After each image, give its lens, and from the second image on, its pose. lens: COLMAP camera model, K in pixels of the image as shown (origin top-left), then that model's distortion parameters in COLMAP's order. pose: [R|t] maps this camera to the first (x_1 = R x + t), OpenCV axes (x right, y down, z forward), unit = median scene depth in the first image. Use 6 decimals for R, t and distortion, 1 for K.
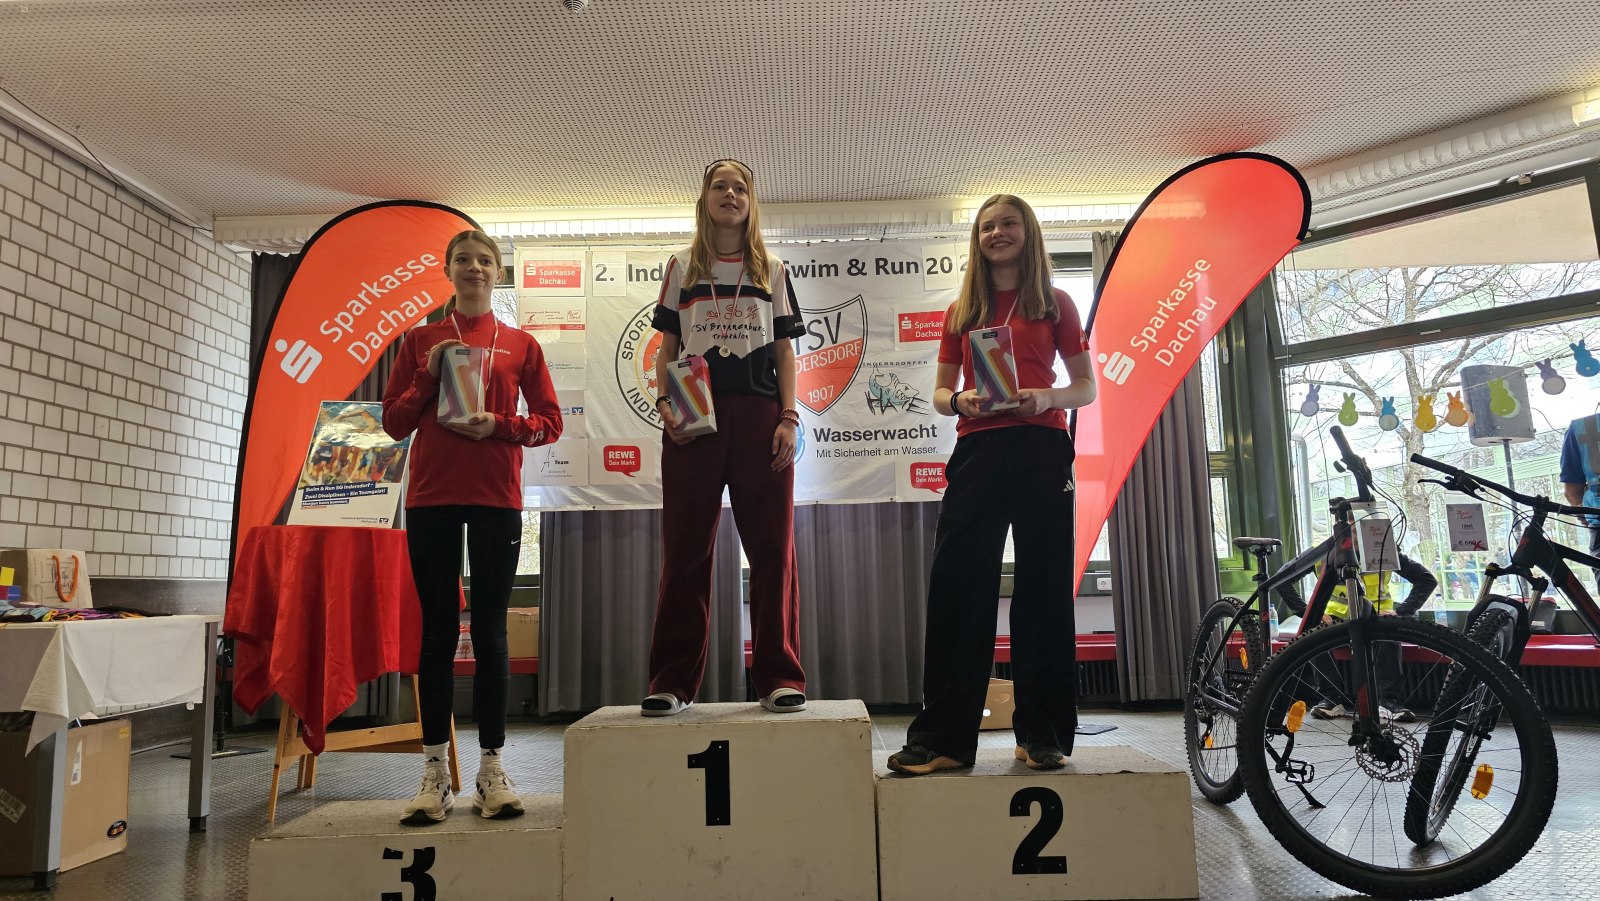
lens RADIAL K [[1090.9, 0, 804.6], [0, 1090.9, 451.0], [0, 0, 1]] dist [0.064198, -0.070485]
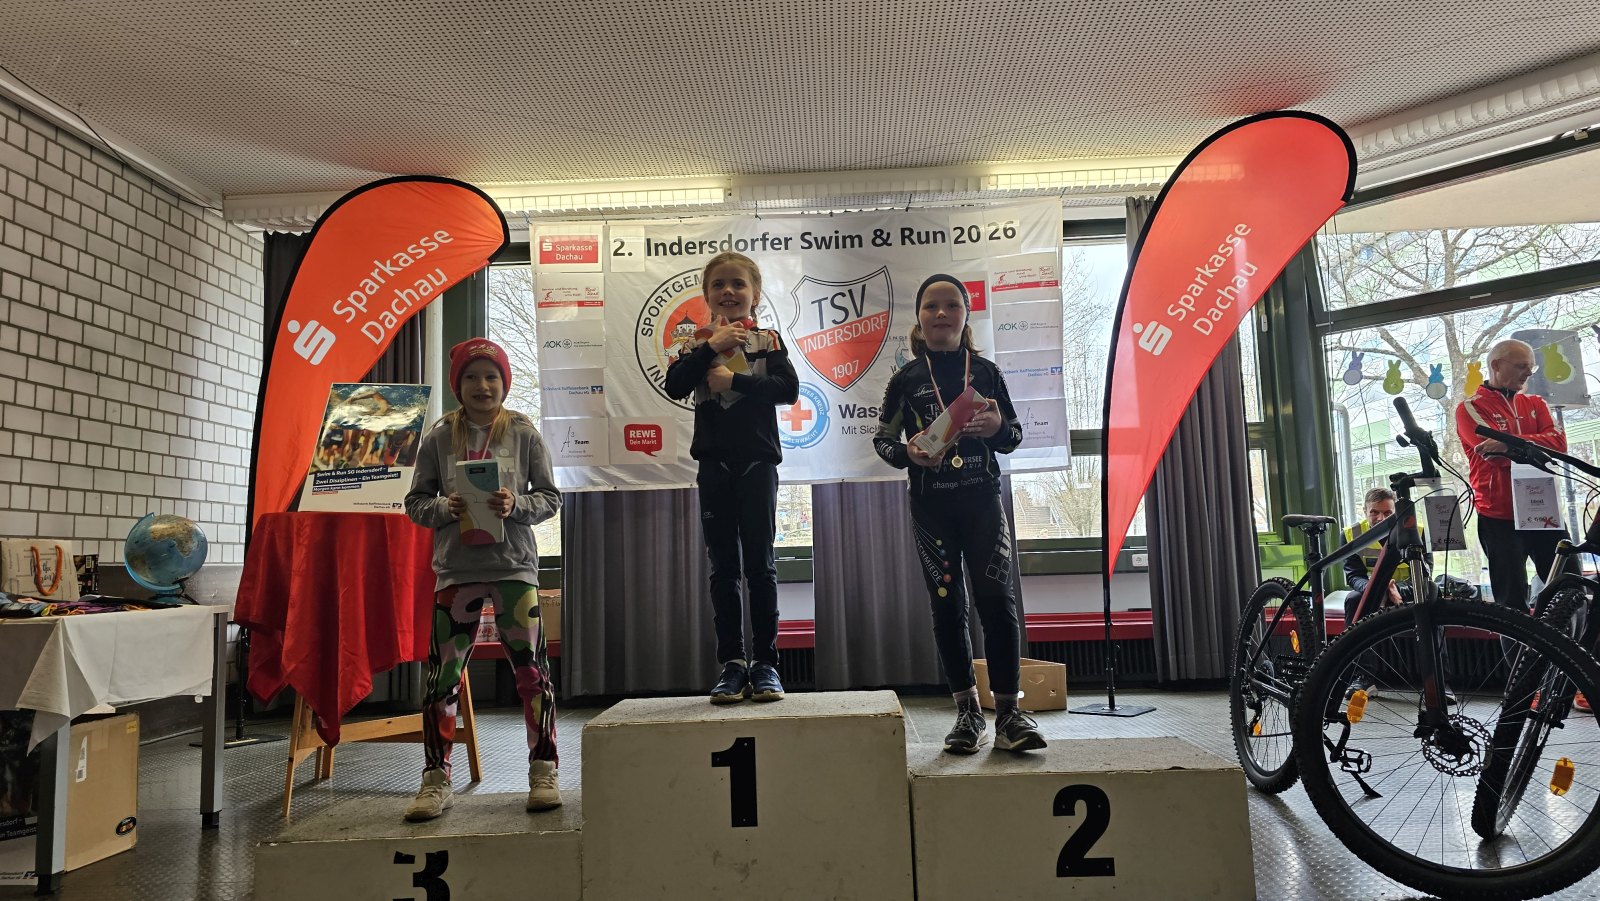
lens RADIAL K [[1093.8, 0, 809.3], [0, 1093.8, 443.1], [0, 0, 1]] dist [0.075182, -0.084851]
pose [[0.999764, -0.011646, -0.018312, -0.000587], [0.011934, 0.999805, 0.015710, -0.001946], [0.018125, -0.015925, 0.999709, 0.023194]]
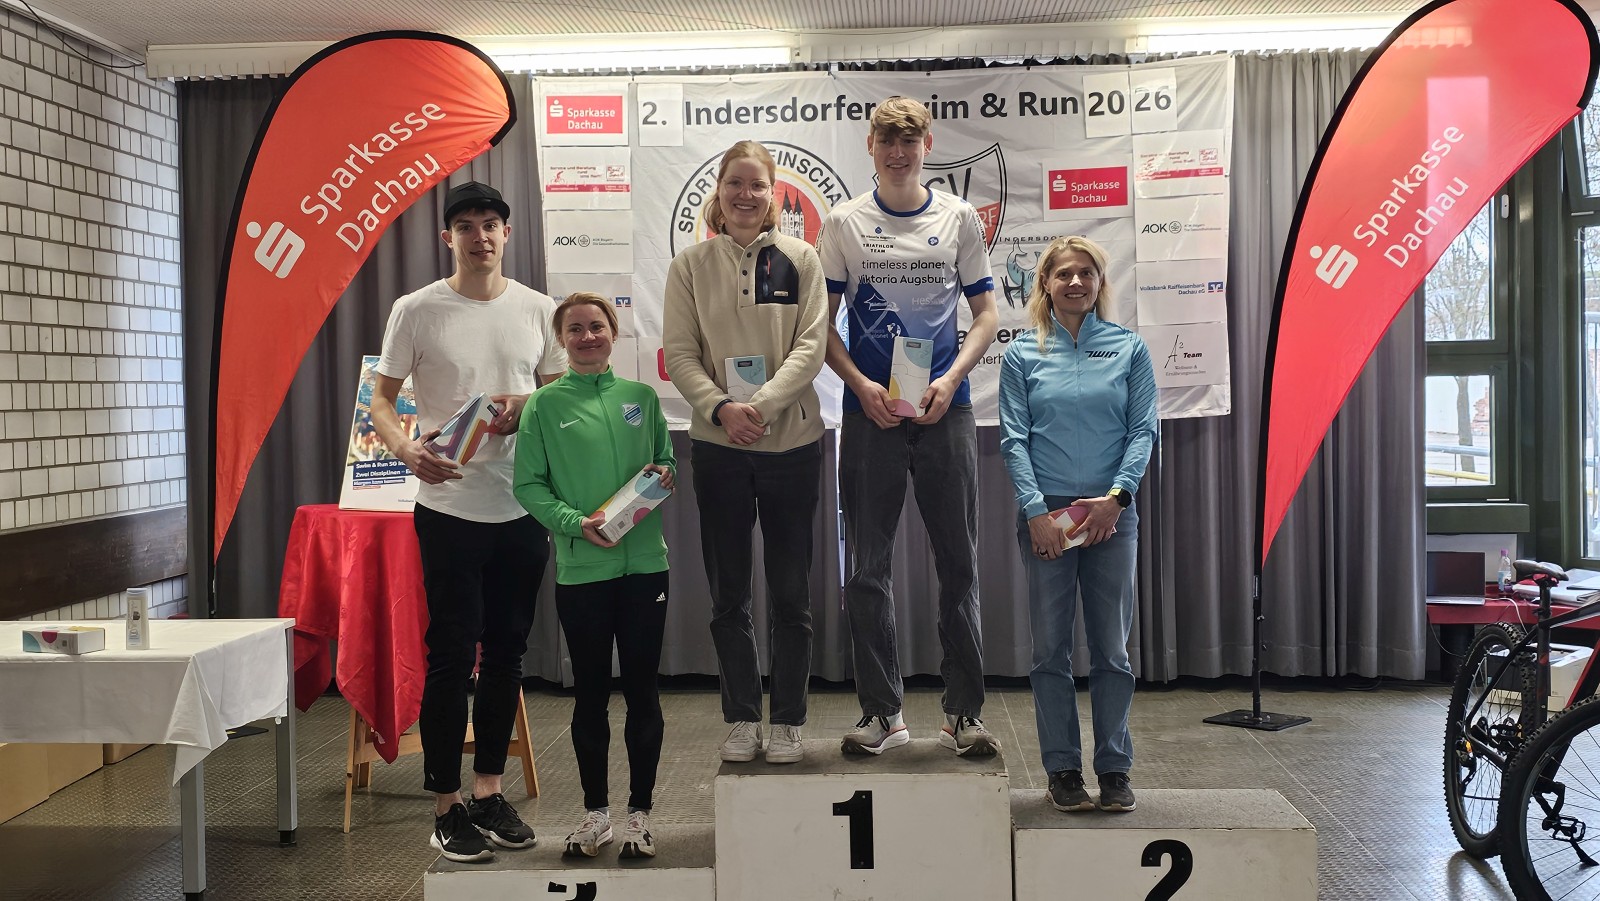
lens RADIAL K [[1856.2, 0, 805.9], [0, 1856.2, 448.2], [0, 0, 1]] dist [0.130101, -0.337892]
pose [[0.999131, 0.008586, -0.040784, -0.026704], [-0.002048, 0.987484, 0.157703, -0.144335], [0.041628, -0.157483, 0.986644, -0.299933]]
